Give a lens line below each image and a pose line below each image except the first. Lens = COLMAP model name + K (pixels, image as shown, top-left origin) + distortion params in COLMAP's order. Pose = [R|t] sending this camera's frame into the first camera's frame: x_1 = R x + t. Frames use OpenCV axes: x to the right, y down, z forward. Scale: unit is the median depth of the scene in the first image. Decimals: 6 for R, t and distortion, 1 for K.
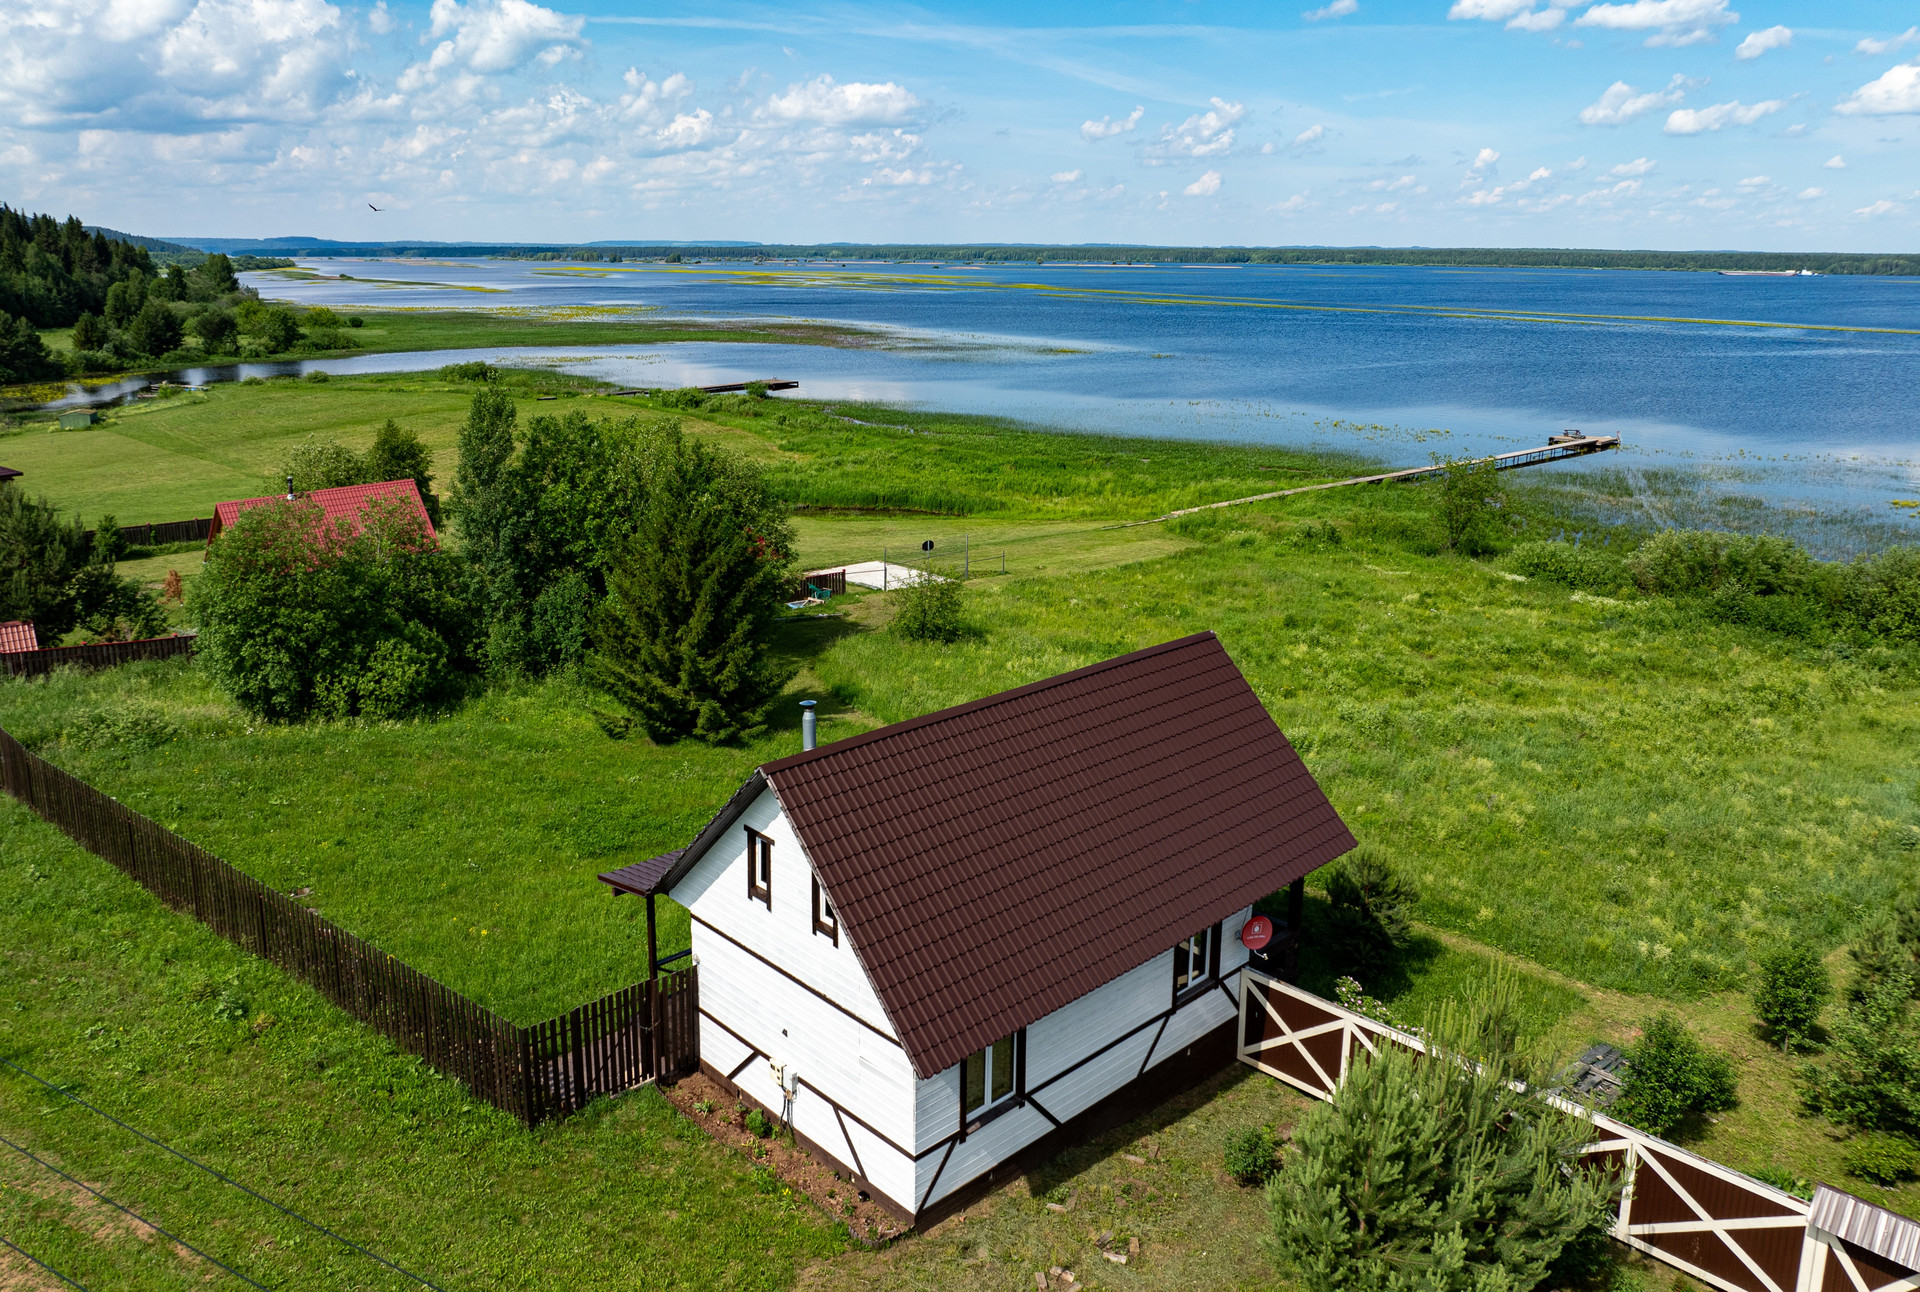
lens RADIAL K [[1355.0, 0, 895.6], [0, 1355.0, 531.2], [0, 0, 1]] dist [-0.035525, 0.000099]
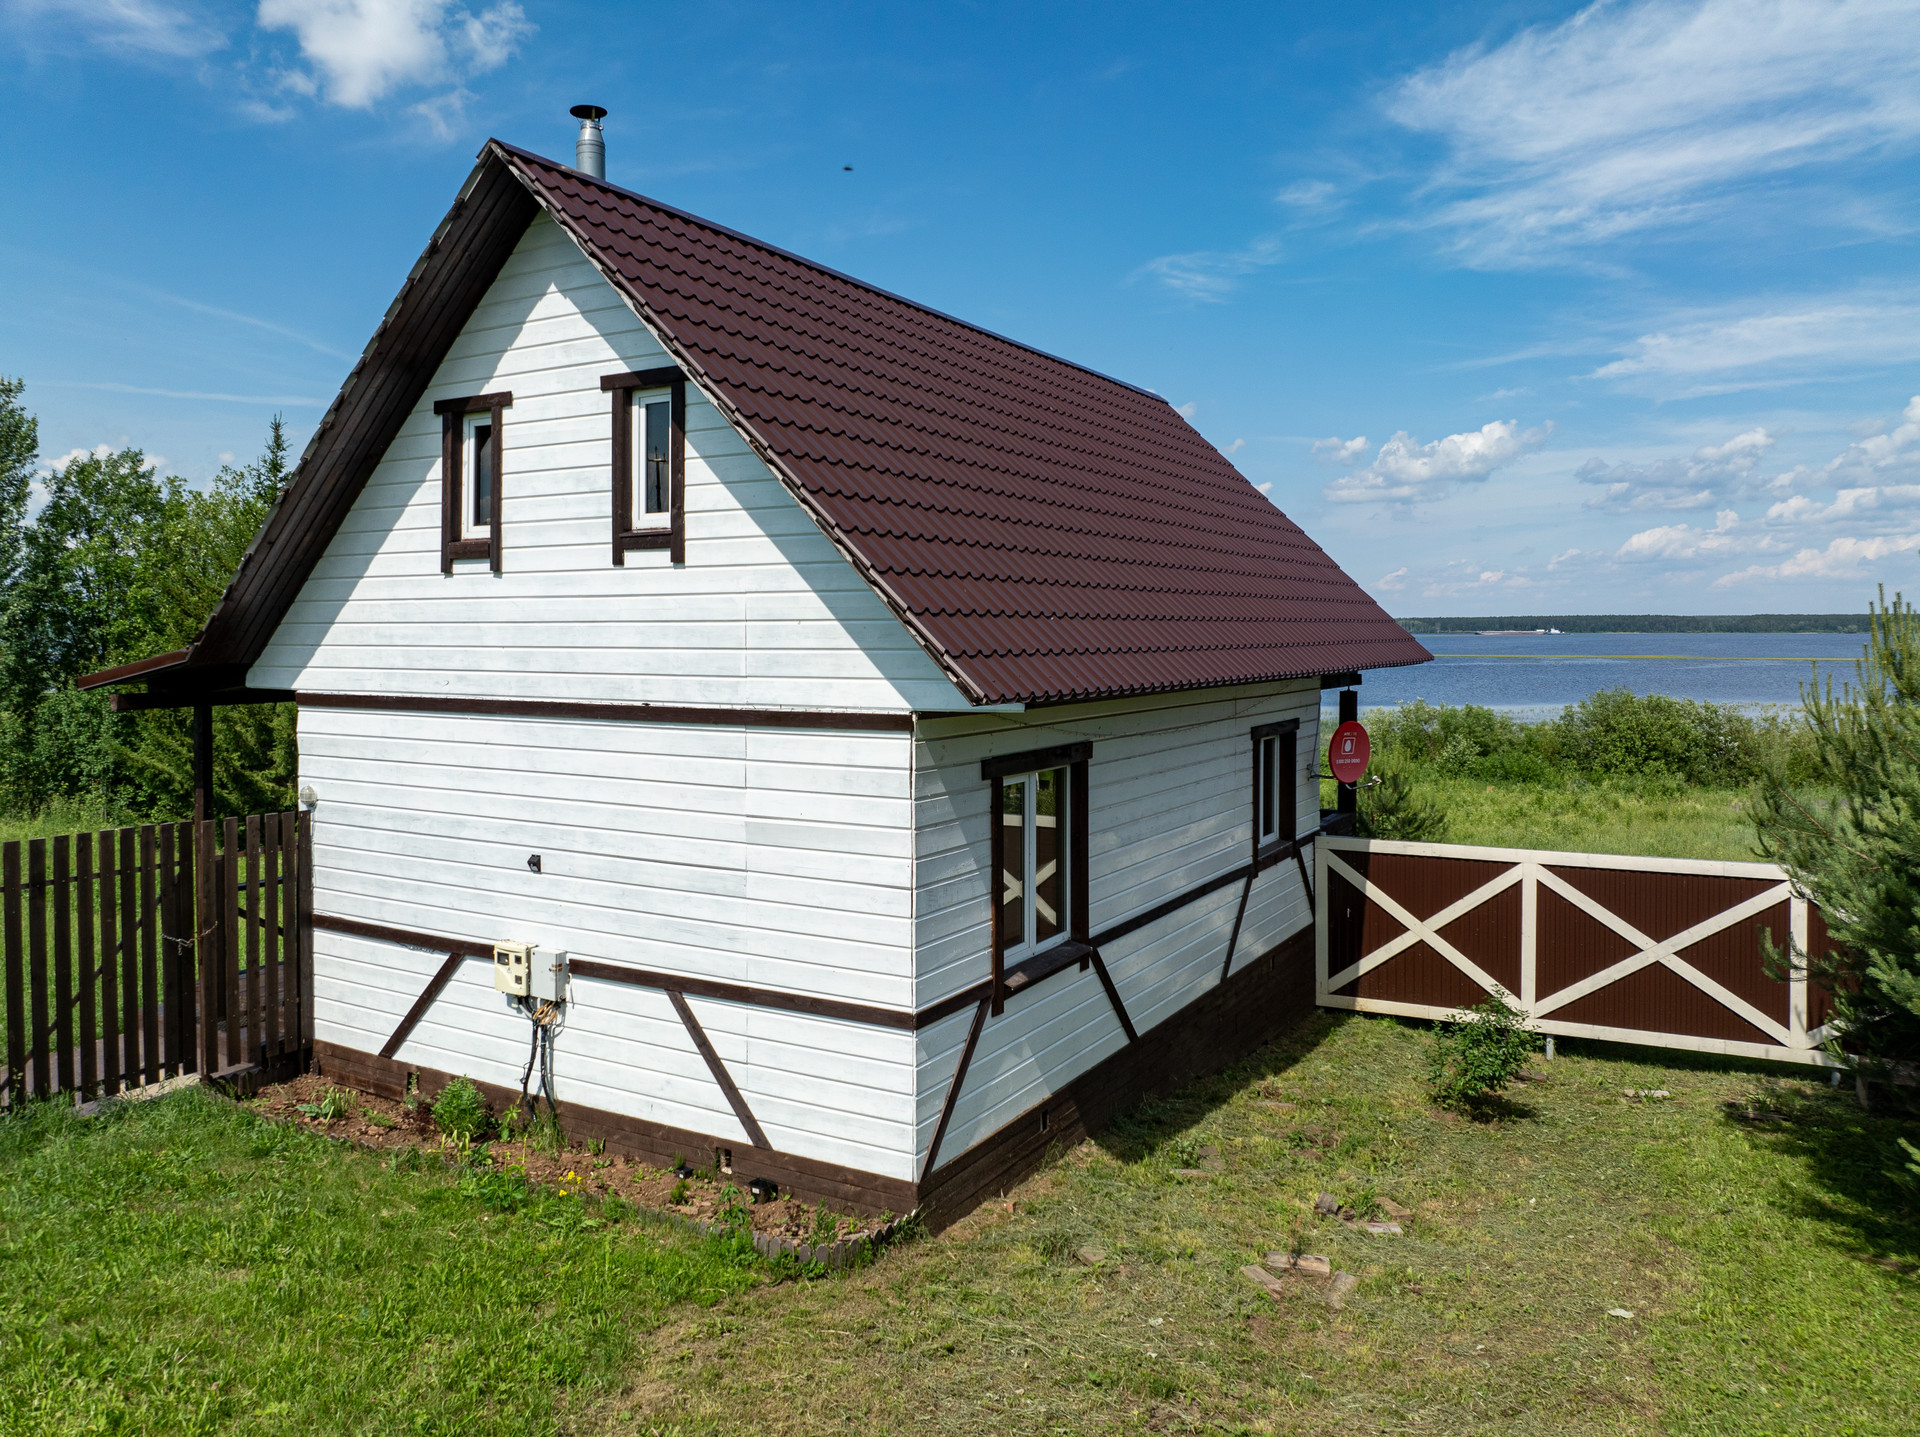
lens RADIAL K [[1366.0, 0, 951.9], [0, 1366.0, 653.0], [0, 0, 1]] dist [-0.035643, 0.002122]
pose [[0.953182, -0.007053, 0.302314, -0.085479], [0.059462, 0.984581, -0.164512, 0.382423], [-0.296492, 0.174786, 0.938905, 0.541096]]
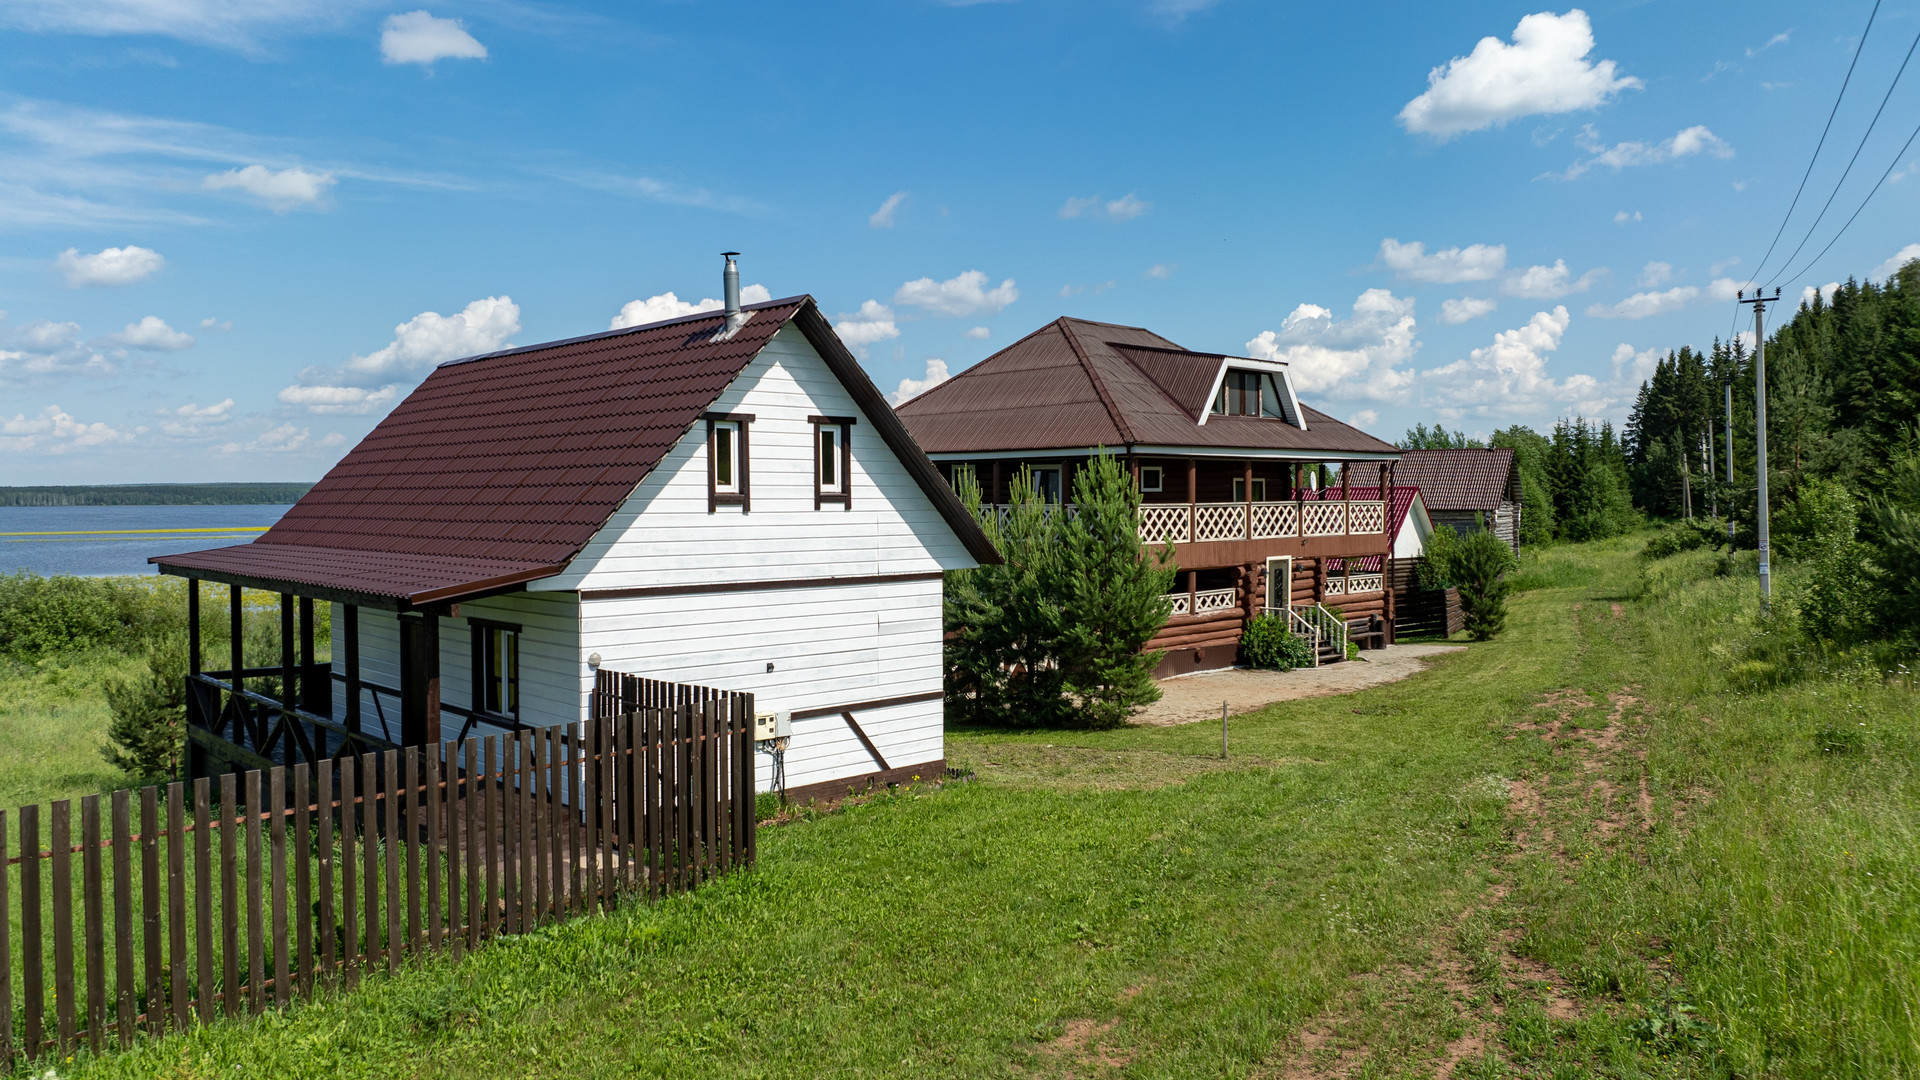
lens RADIAL K [[1347.1, 0, 964.9], [0, 1347.1, 510.8], [0, 0, 1]] dist [-0.001769, -0.000748]
pose [[-0.021192, -0.009402, 0.999731, -0.875276], [0.193283, 0.981052, 0.013324, 0.290485], [-0.980914, 0.193514, -0.018973, 0.877013]]
